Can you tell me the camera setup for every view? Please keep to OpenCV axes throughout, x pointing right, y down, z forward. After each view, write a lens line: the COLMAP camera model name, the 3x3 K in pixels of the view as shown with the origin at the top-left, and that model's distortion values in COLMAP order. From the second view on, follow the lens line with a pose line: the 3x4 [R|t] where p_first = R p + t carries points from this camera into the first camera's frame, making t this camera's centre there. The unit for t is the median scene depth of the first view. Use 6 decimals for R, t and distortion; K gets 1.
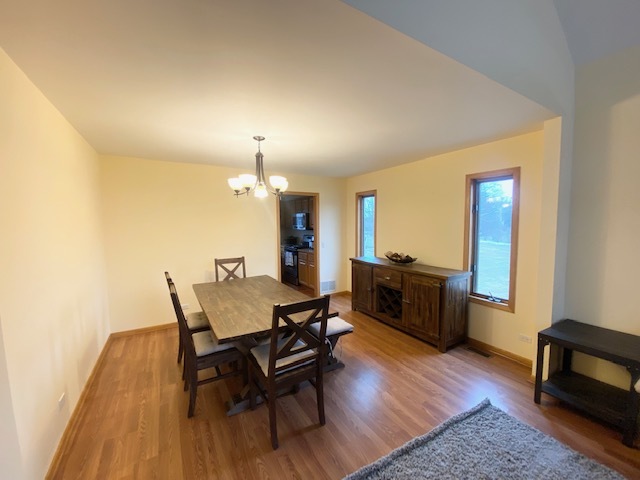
lens RADIAL K [[257.0, 0, 318.1], [0, 257.0, 238.8], [0, 0, 1]] dist [0.023505, -0.023907]
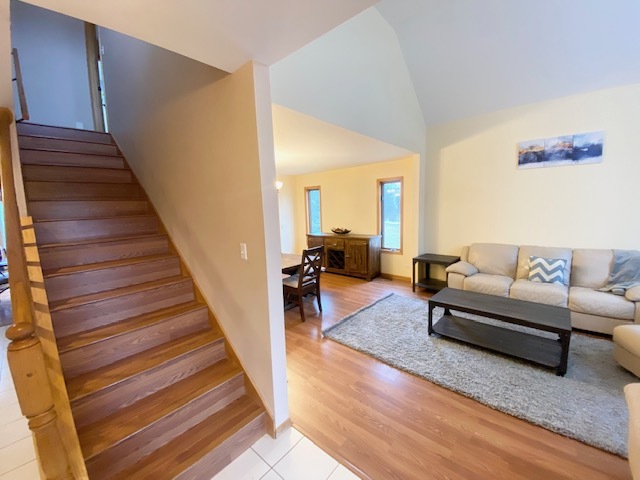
lens RADIAL K [[257.0, 0, 318.1], [0, 257.0, 238.8], [0, 0, 1]] dist [0.023505, -0.023907]
pose [[0.946361, -0.063078, 0.316894, -0.360625], [0.047564, 0.997271, 0.056464, 0.031189], [-0.319591, -0.038363, 0.946779, -0.505210]]
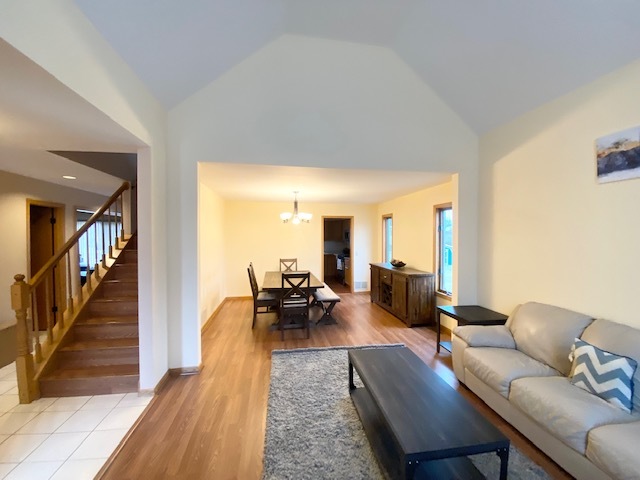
lens RADIAL K [[257.0, 0, 318.1], [0, 257.0, 238.8], [0, 0, 1]] dist [0.023505, -0.023907]
pose [[0.936576, 0.015411, -0.350127, 0.473813], [-0.034047, 0.998308, -0.047134, 0.024524], [0.348808, 0.056065, 0.935516, -0.539078]]
